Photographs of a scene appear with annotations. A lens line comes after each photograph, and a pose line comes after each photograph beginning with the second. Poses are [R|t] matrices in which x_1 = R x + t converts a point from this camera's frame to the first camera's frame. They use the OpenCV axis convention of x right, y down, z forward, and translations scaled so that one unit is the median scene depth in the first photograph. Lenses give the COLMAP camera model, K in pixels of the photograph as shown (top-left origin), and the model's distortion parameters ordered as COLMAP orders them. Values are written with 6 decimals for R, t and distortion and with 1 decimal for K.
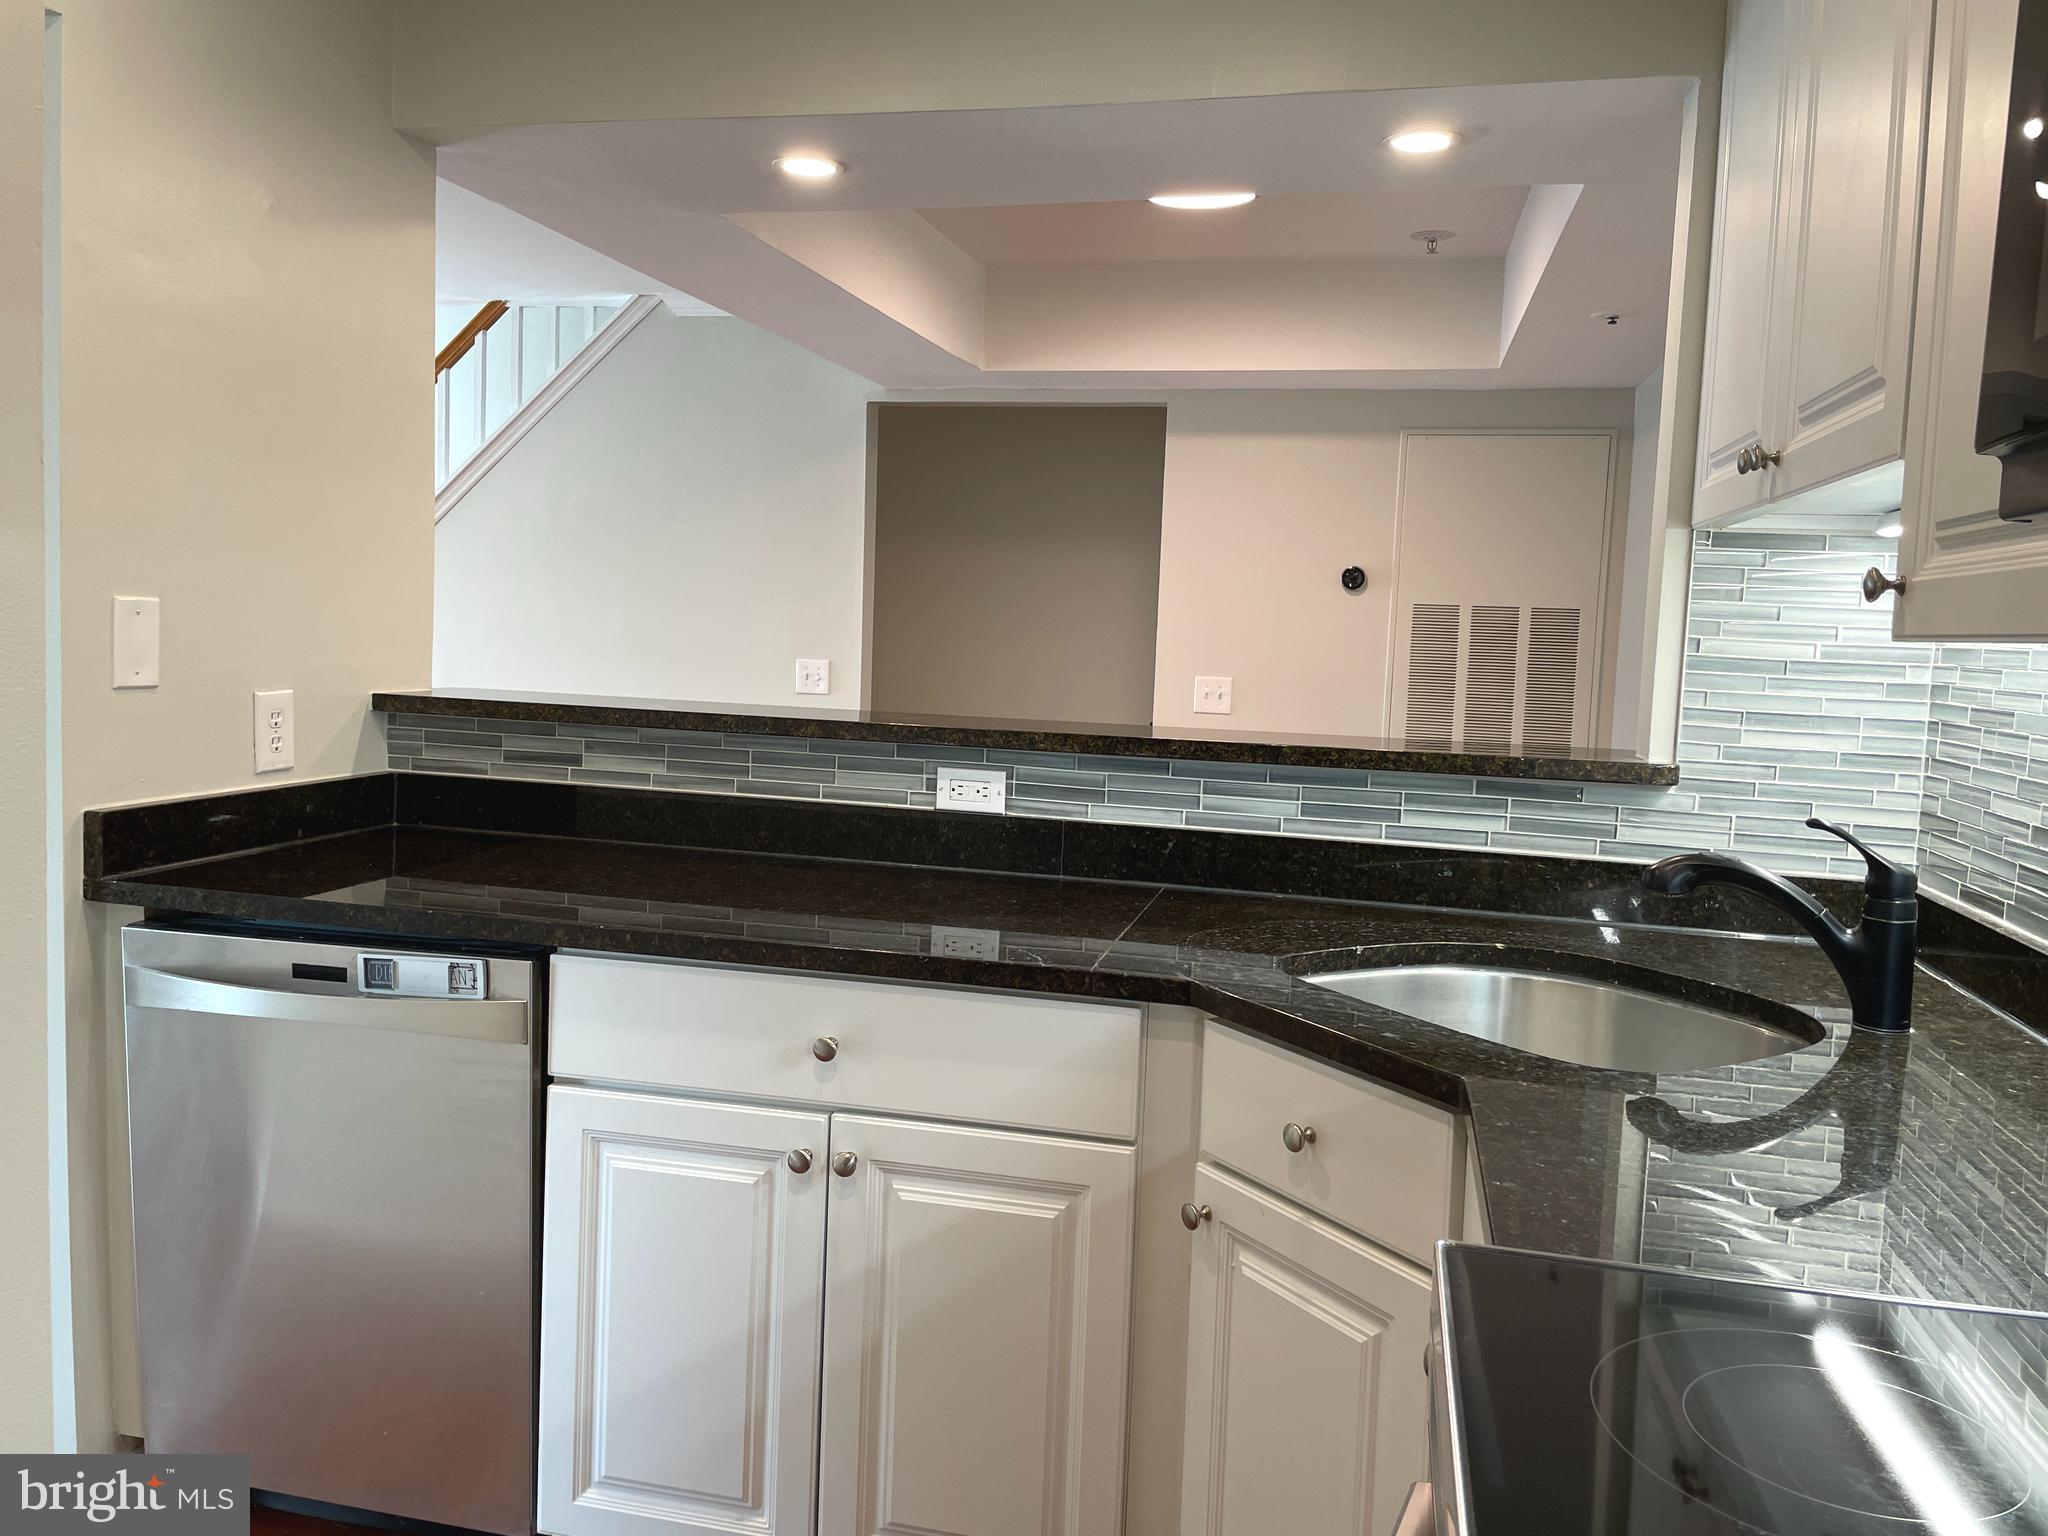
lens RADIAL K [[1546.6, 0, 1011.3], [0, 1546.6, 724.2], [0, 0, 1]] dist [0.099505, -0.133891]
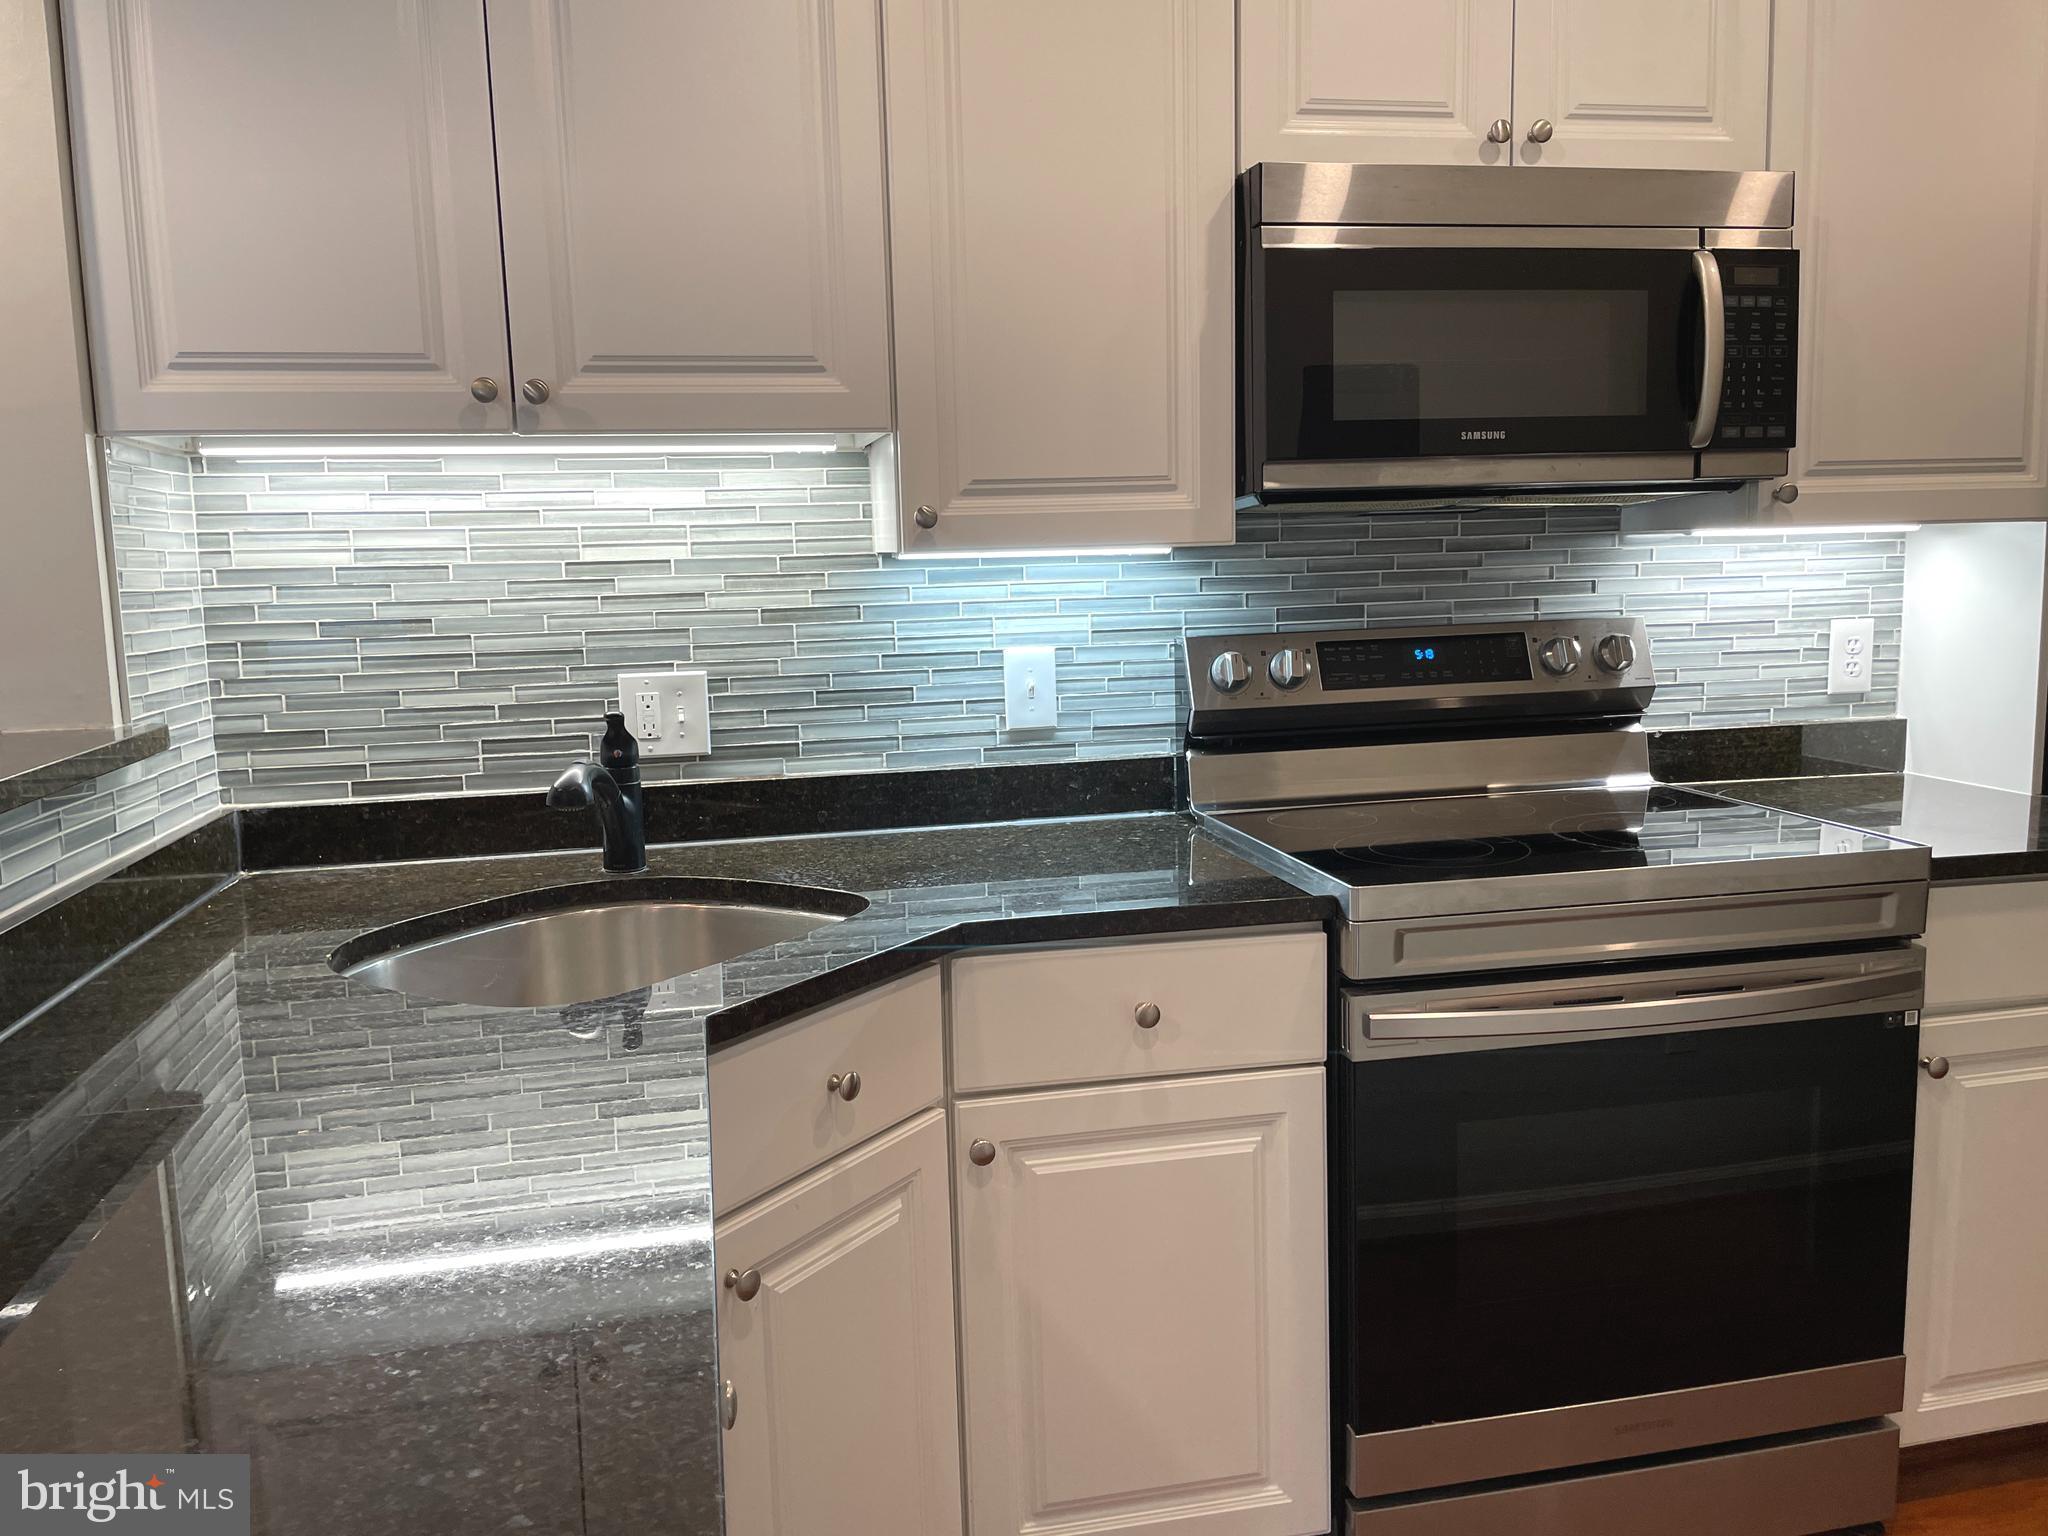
lens RADIAL K [[1546.6, 0, 1006.7], [0, 1546.6, 749.5], [0, 0, 1]] dist [0.099505, -0.133891]
pose [[-0.416773, -0.143446, 0.897621, -0.506726], [0.071355, 0.979261, 0.189623, -0.085961], [-0.906205, 0.143080, -0.397894, 0.913712]]
